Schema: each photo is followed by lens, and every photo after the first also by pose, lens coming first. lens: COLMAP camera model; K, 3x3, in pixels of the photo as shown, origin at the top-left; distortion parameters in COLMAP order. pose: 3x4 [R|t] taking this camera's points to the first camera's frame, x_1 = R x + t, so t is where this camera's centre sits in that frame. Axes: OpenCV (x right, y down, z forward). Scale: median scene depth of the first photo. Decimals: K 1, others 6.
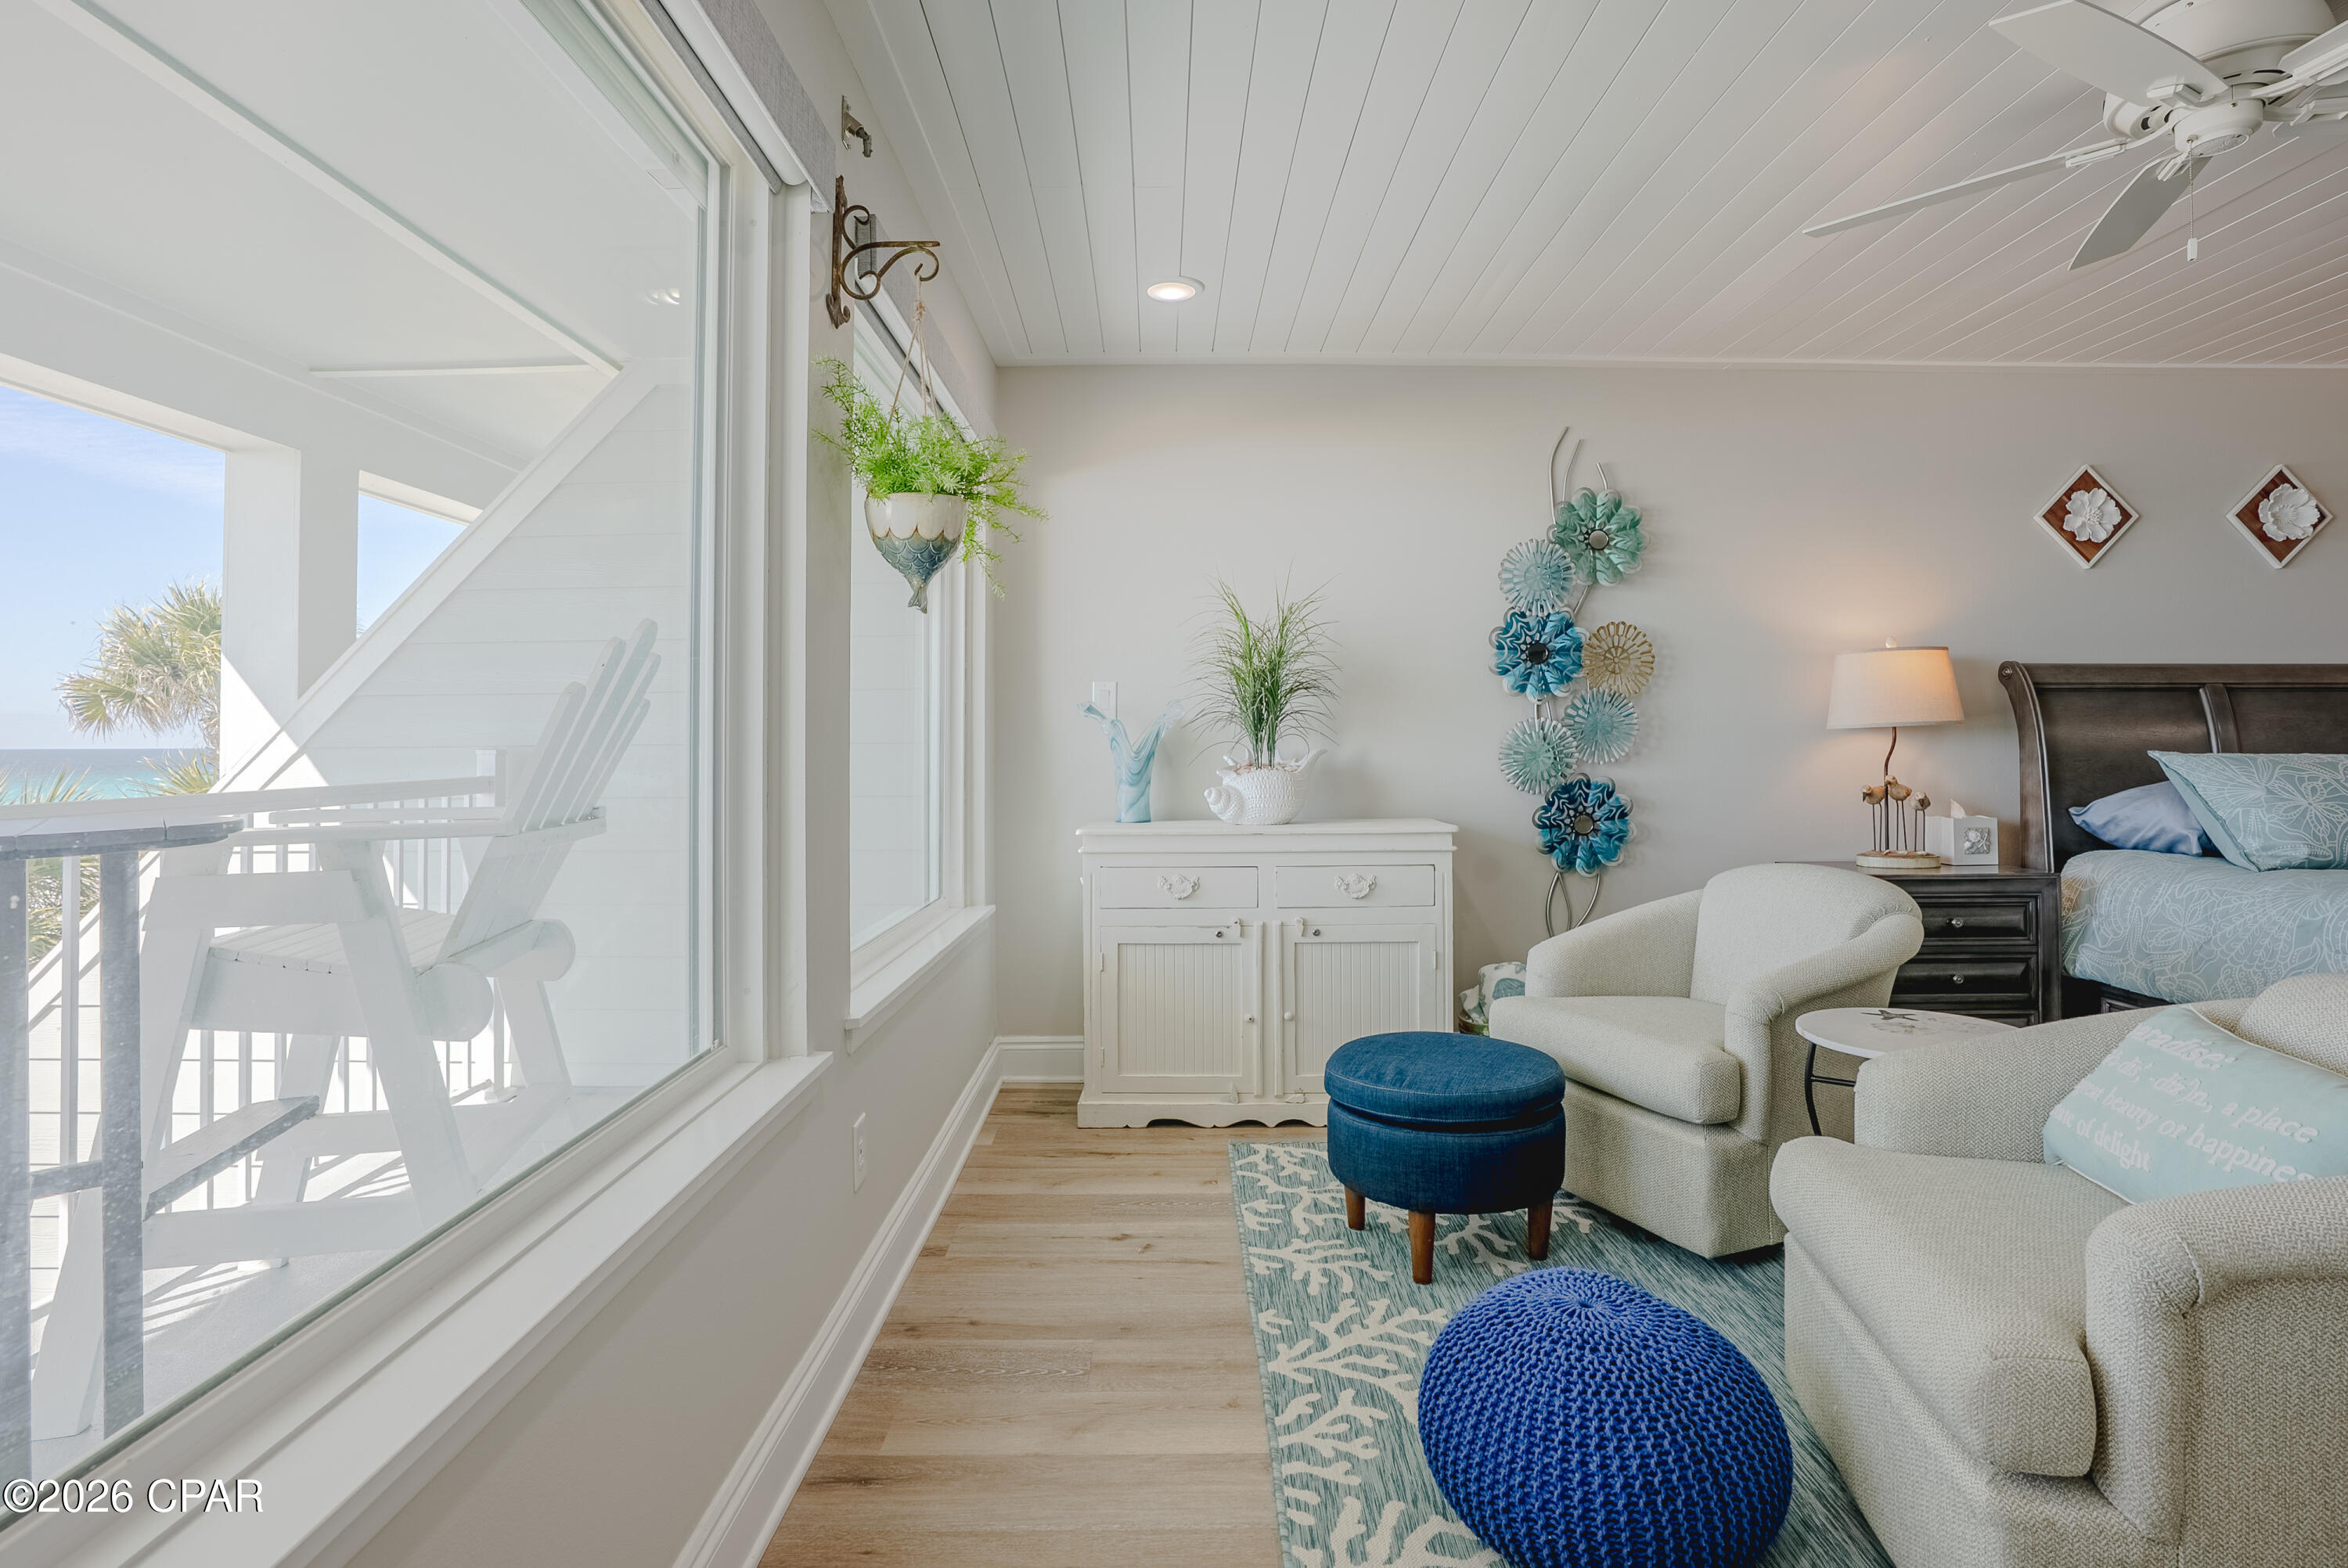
lens RADIAL K [[1115.2, 0, 1184.8], [0, 1115.2, 727.7], [0, 0, 1]] dist [-0.070207, 0.031174]
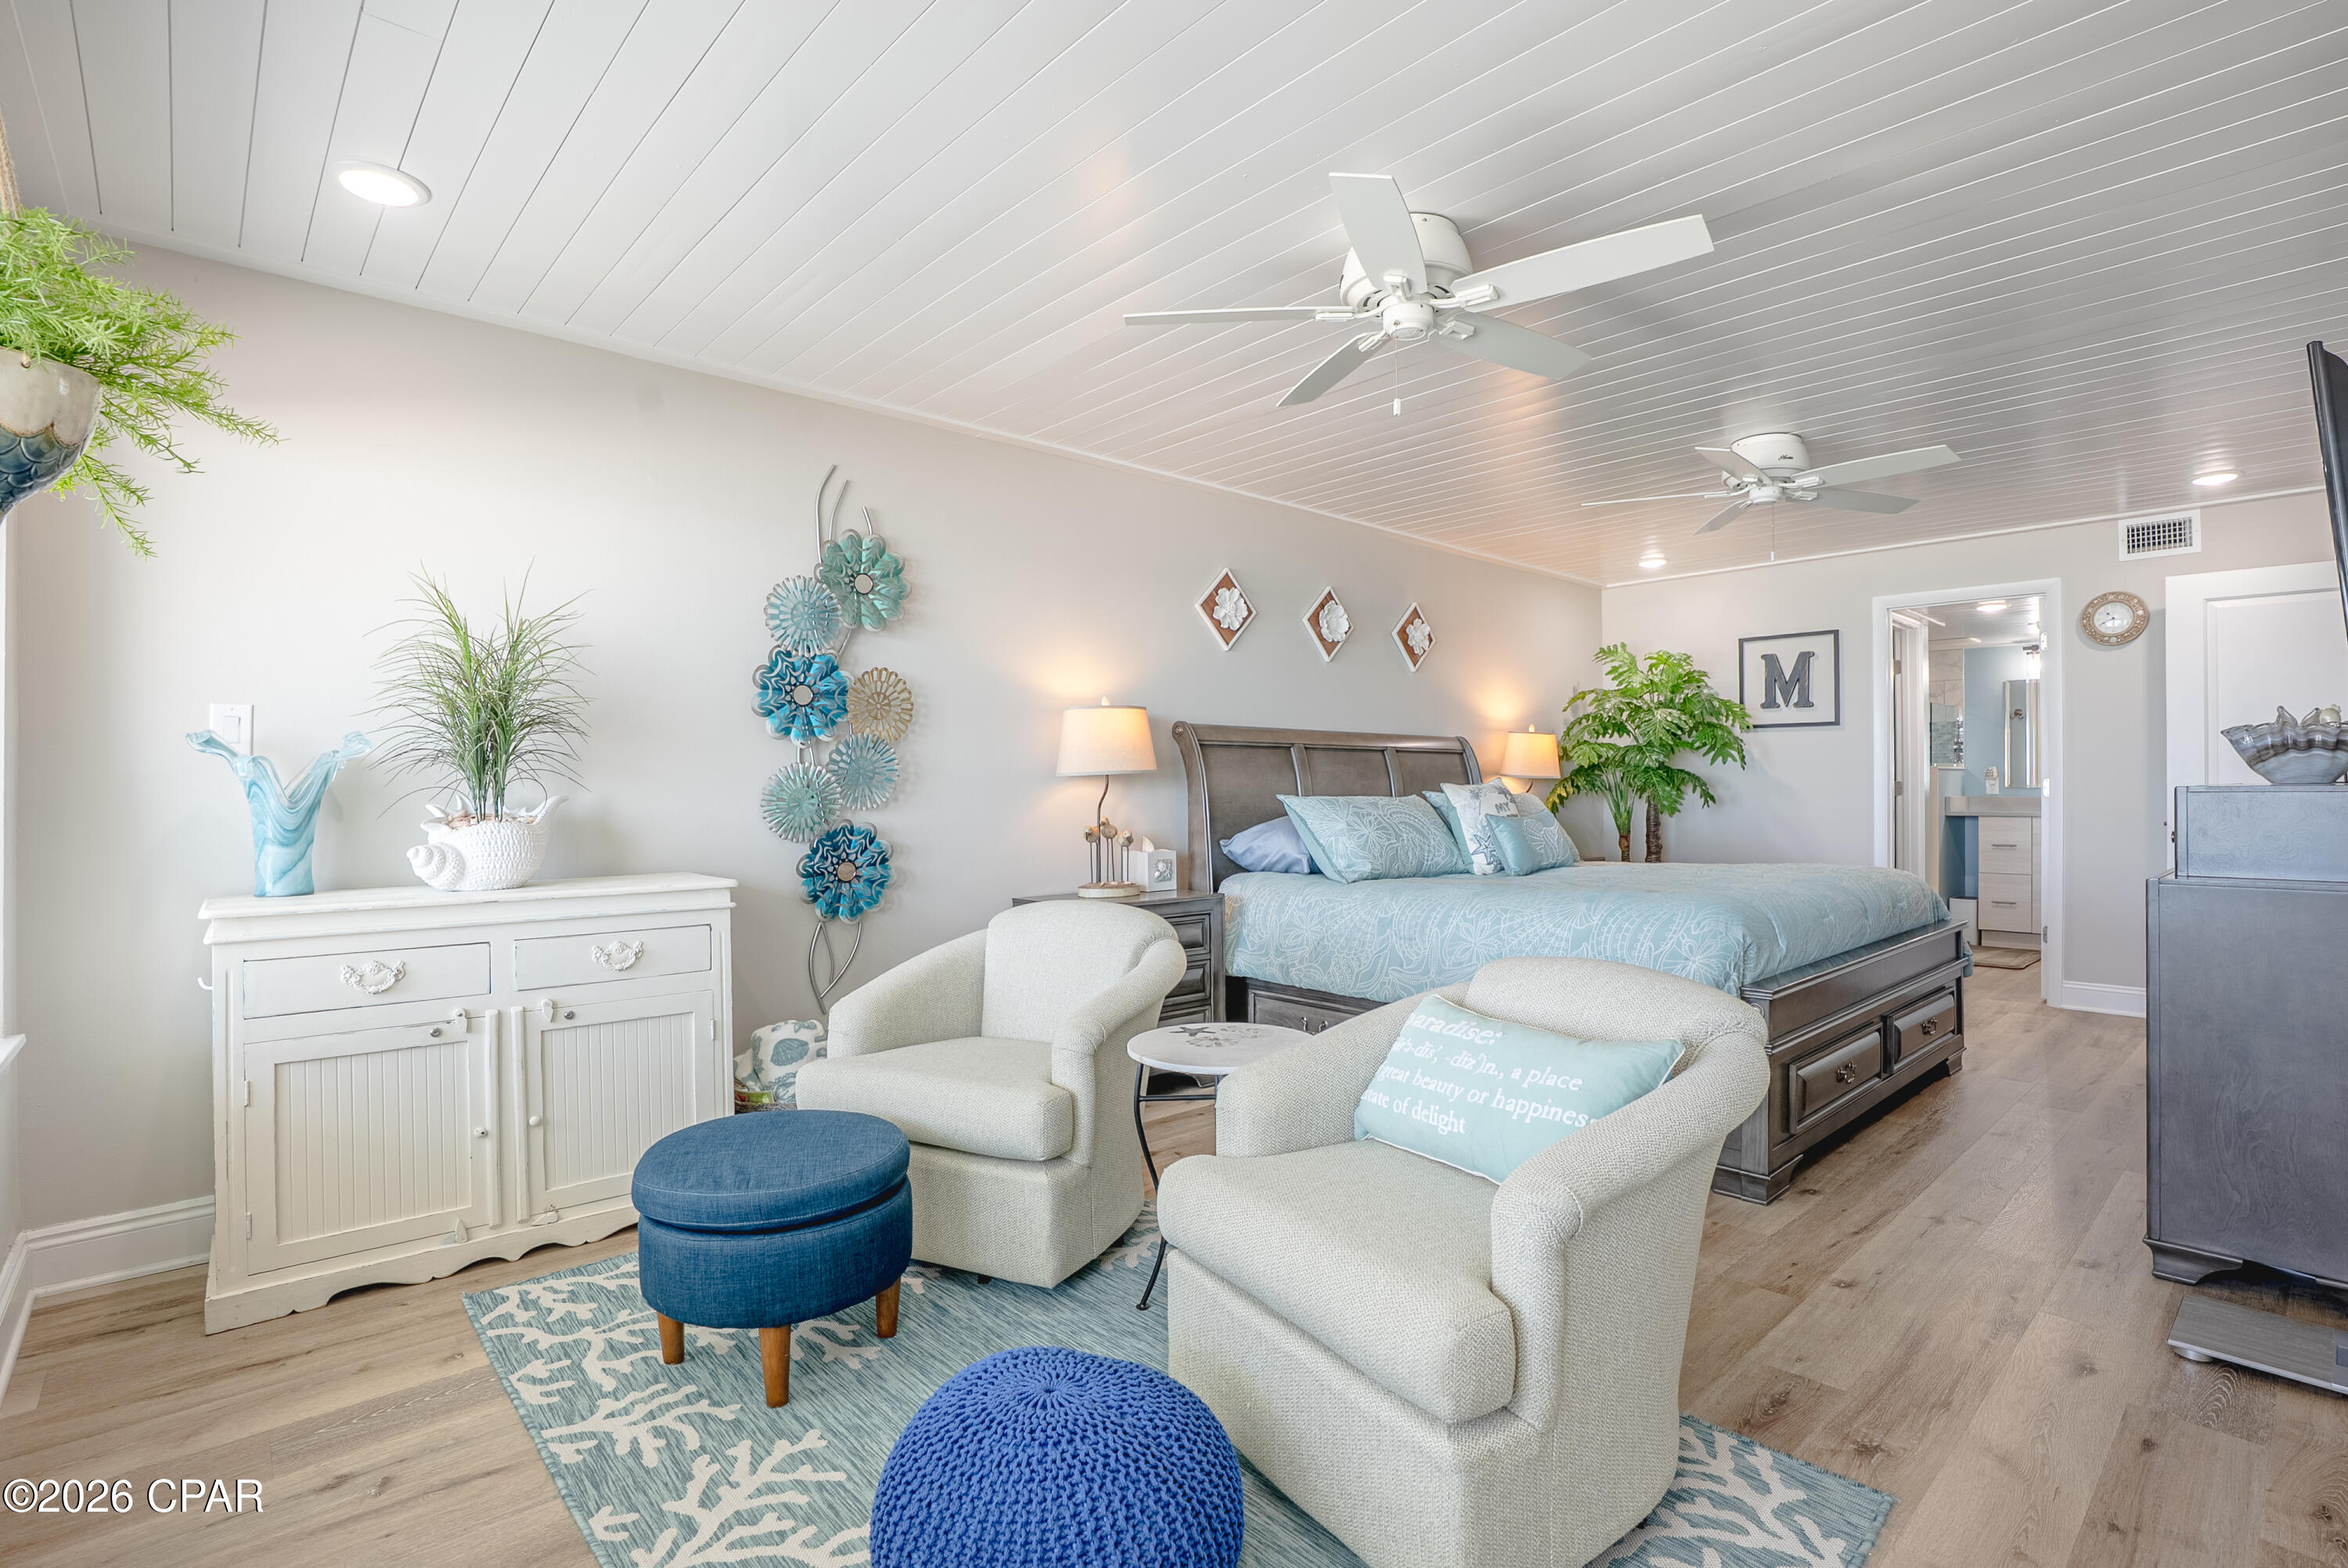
lens RADIAL K [[1094.7, 0, 1174.0], [0, 1094.7, 784.0], [0, 0, 1]] dist [-0.068225, 0.025880]
pose [[0.760852, 0.001940, 0.648923, -0.060533], [-0.007975, 0.999948, 0.006361, 0.001407], [-0.648877, -0.010014, 0.760828, 0.095424]]
